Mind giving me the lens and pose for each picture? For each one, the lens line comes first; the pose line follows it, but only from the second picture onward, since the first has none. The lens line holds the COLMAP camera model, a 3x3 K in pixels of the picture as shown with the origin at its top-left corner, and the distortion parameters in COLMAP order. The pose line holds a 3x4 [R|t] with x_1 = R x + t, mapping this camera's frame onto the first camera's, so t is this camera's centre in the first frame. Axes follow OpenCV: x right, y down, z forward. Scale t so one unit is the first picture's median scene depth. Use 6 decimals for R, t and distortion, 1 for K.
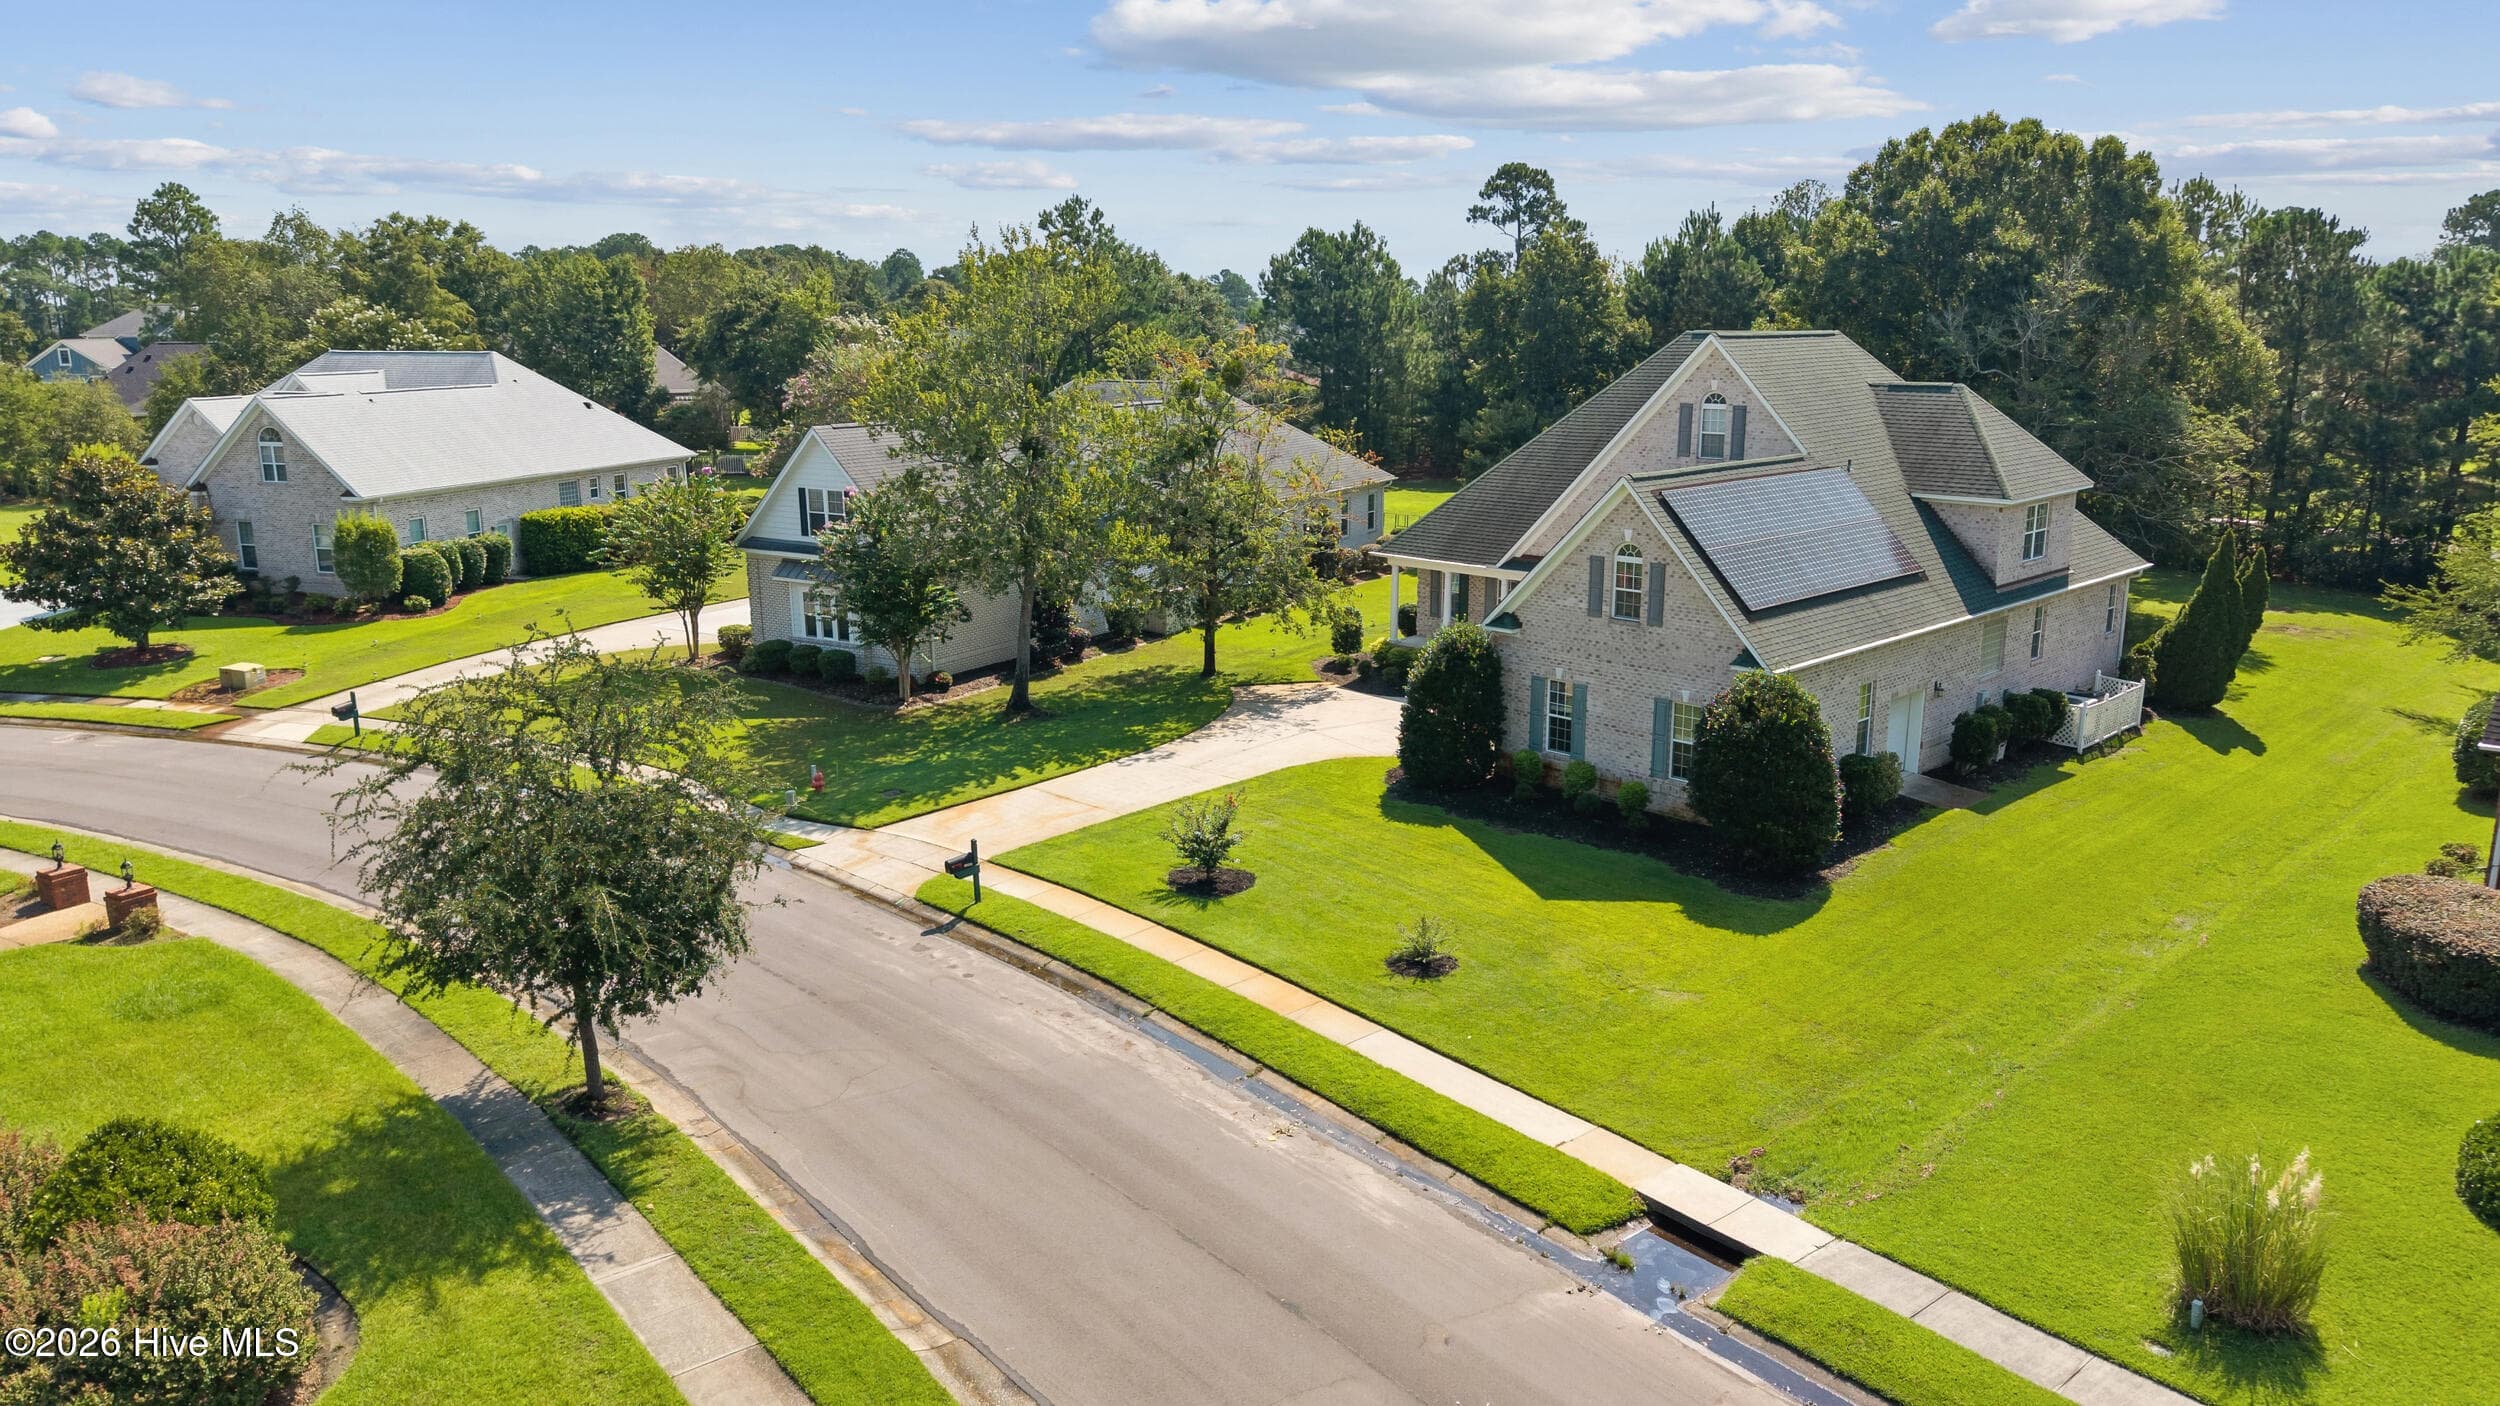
lens RADIAL K [[1649.9, 0, 1263.6], [0, 1649.9, 696.4], [0, 0, 1]] dist [0.126900, -0.154480]
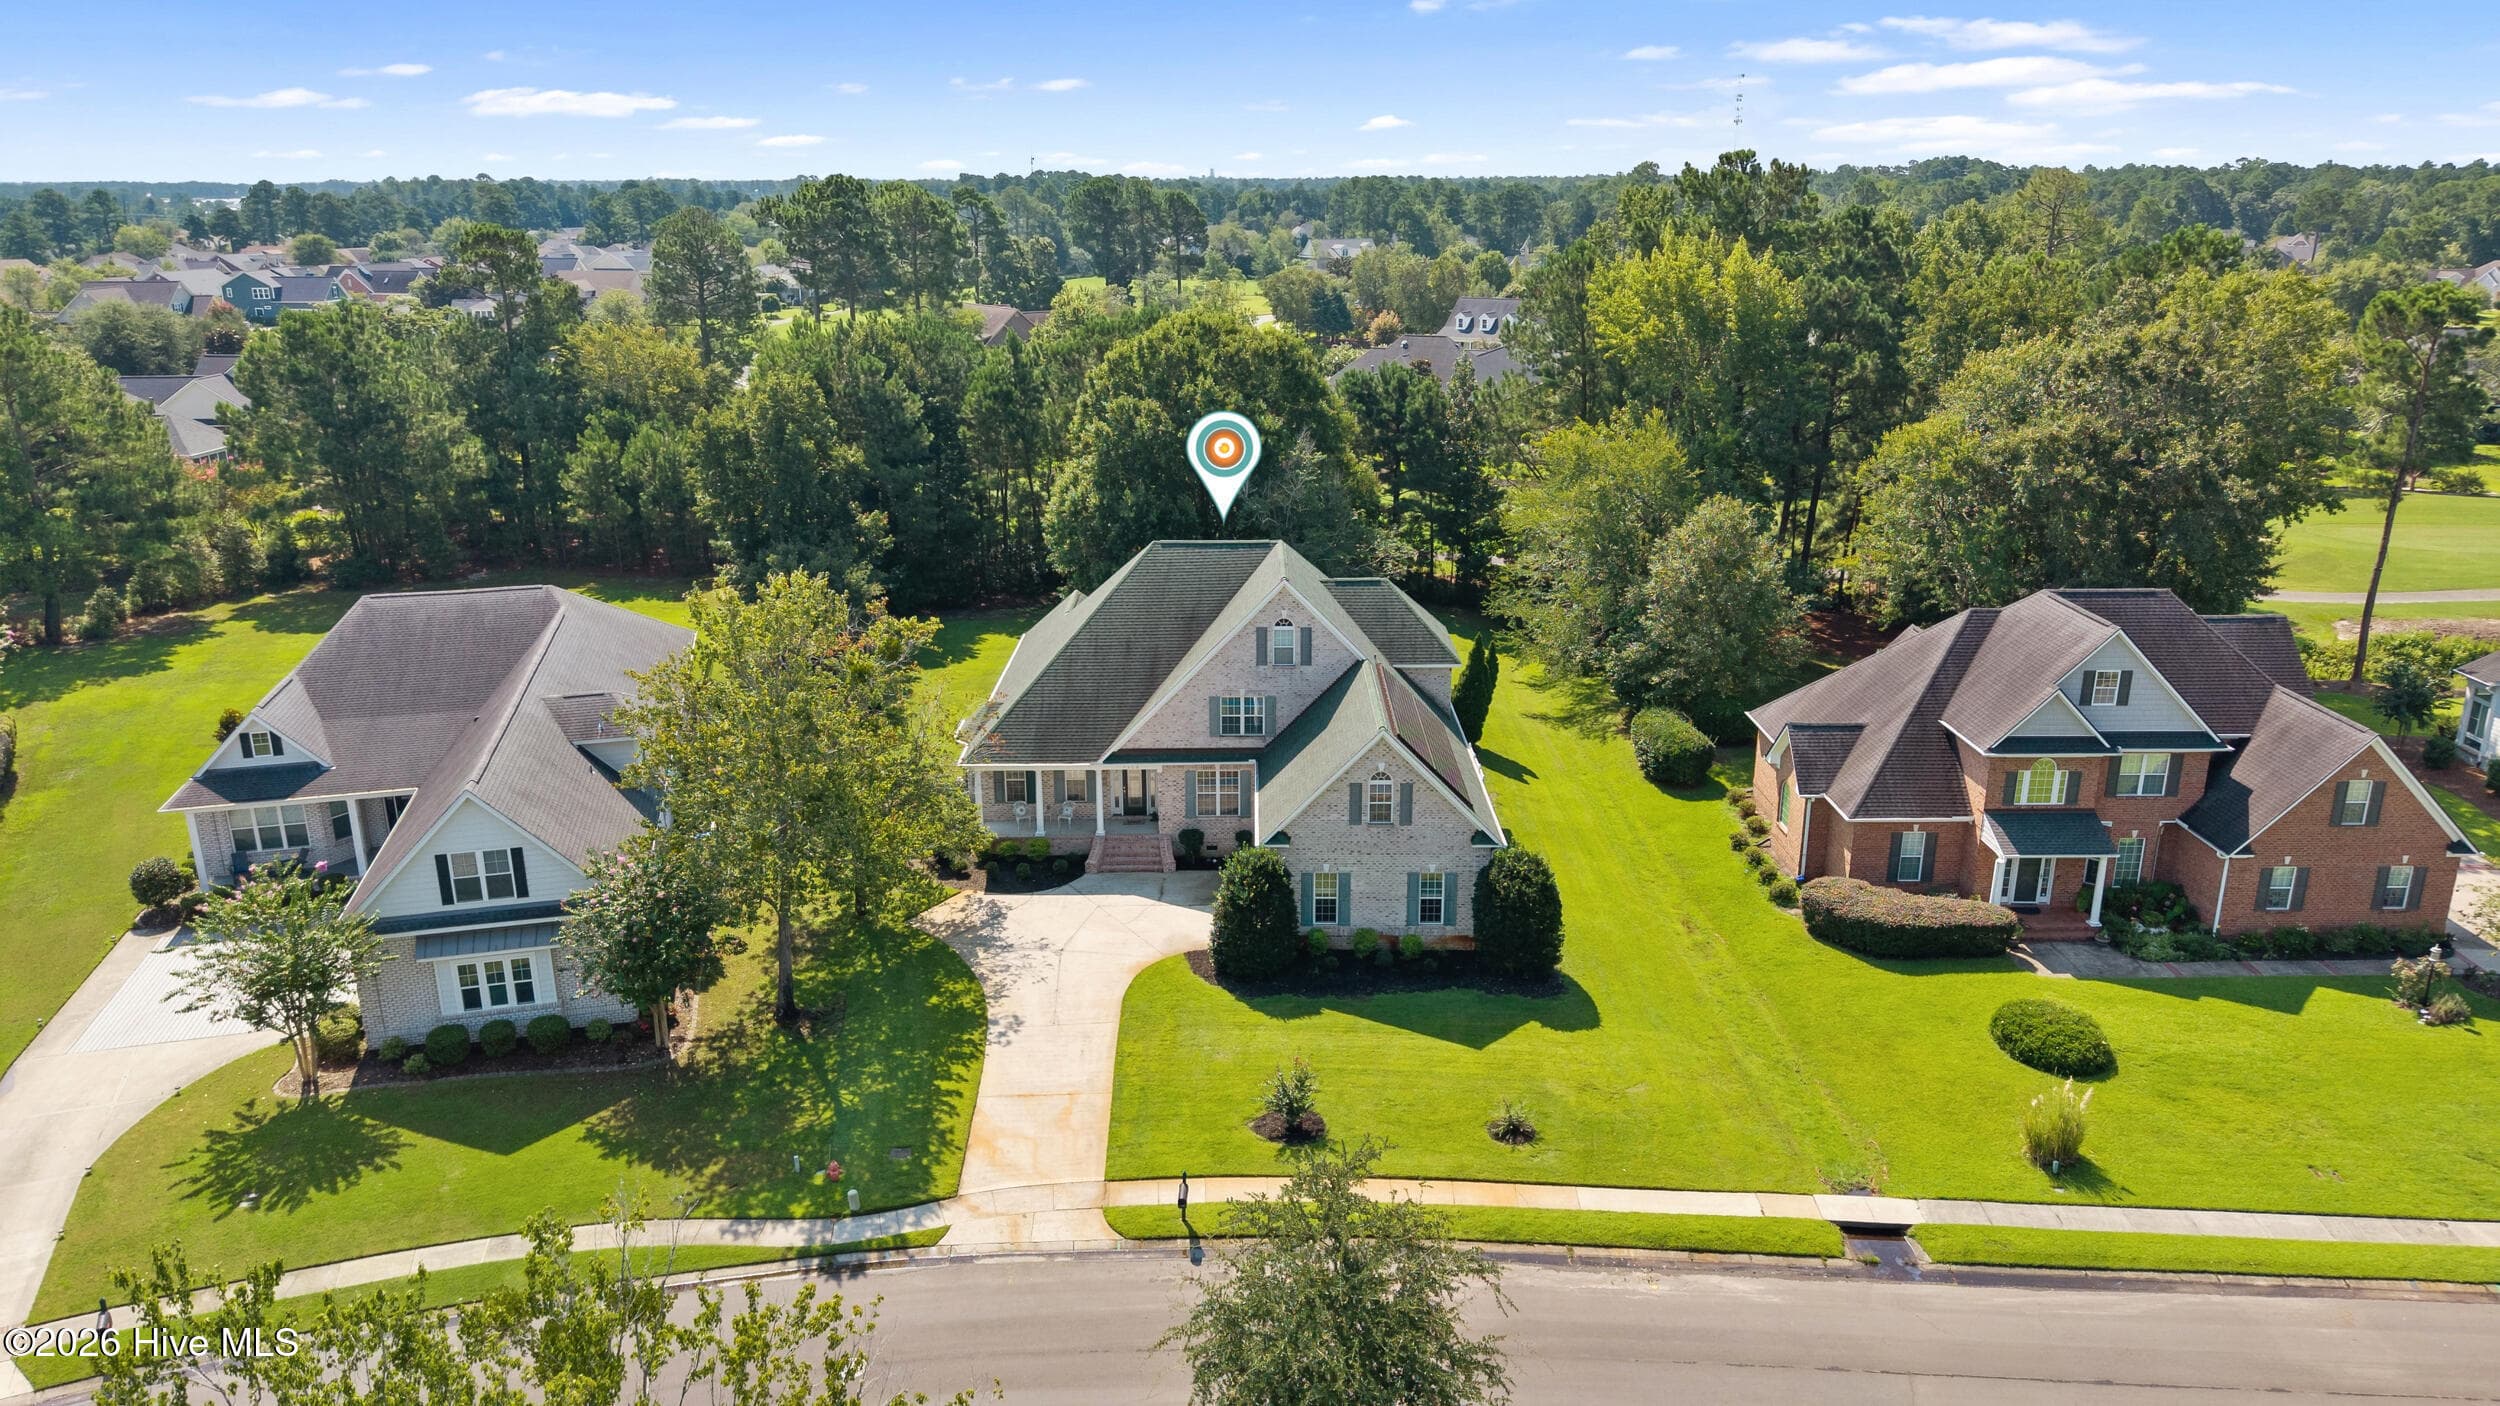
lens RADIAL K [[1620.8, 0, 1250.0], [0, 1620.8, 703.0], [0, 0, 1]] dist [0.058315, -0.058633]
pose [[0.695453, -0.214555, 0.685793, -0.750519], [0.162094, 0.976626, 0.141166, -0.345670], [-0.700050, 0.012989, 0.713975, 0.097666]]
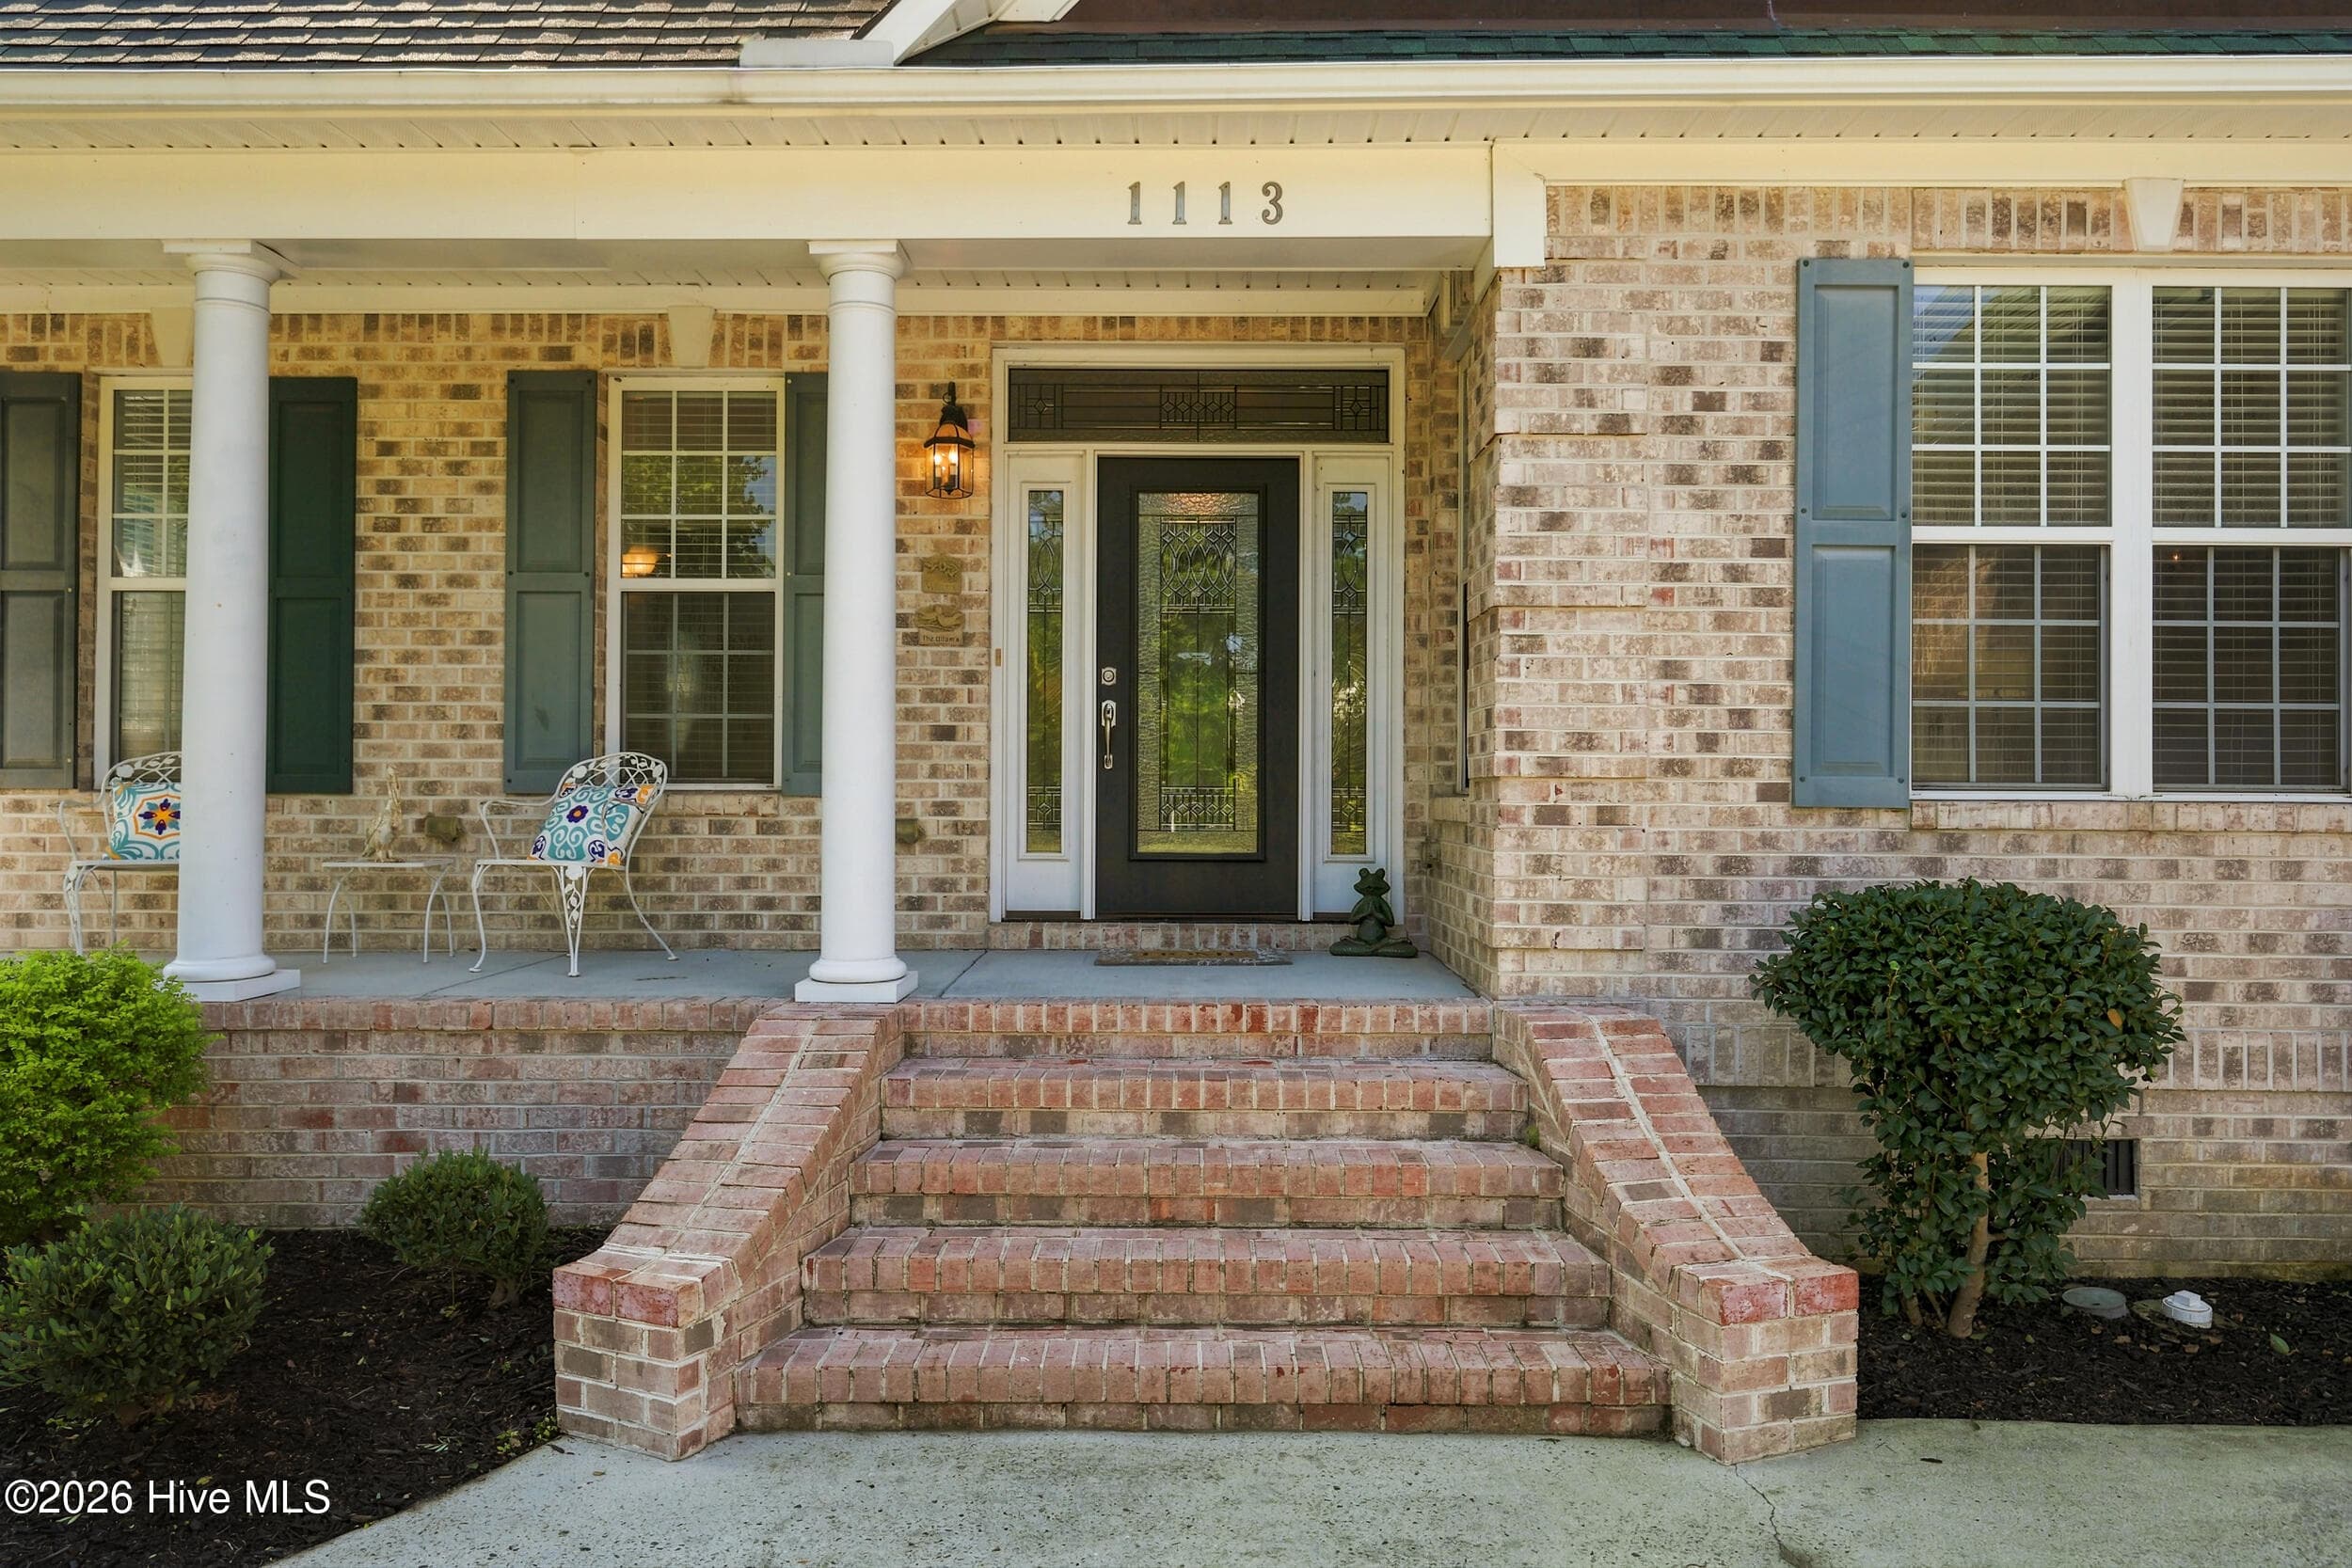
lens RADIAL K [[1612.9, 0, 1176.0], [0, 1612.9, 784.0], [0, 0, 1]] dist [-0.000198, 0.000611]
pose [[0.697857, 0.011680, 0.716142, 0.105069], [0.151791, 0.974743, -0.163813, -0.018099], [-0.699968, 0.223022, 0.678458, 1.186290]]
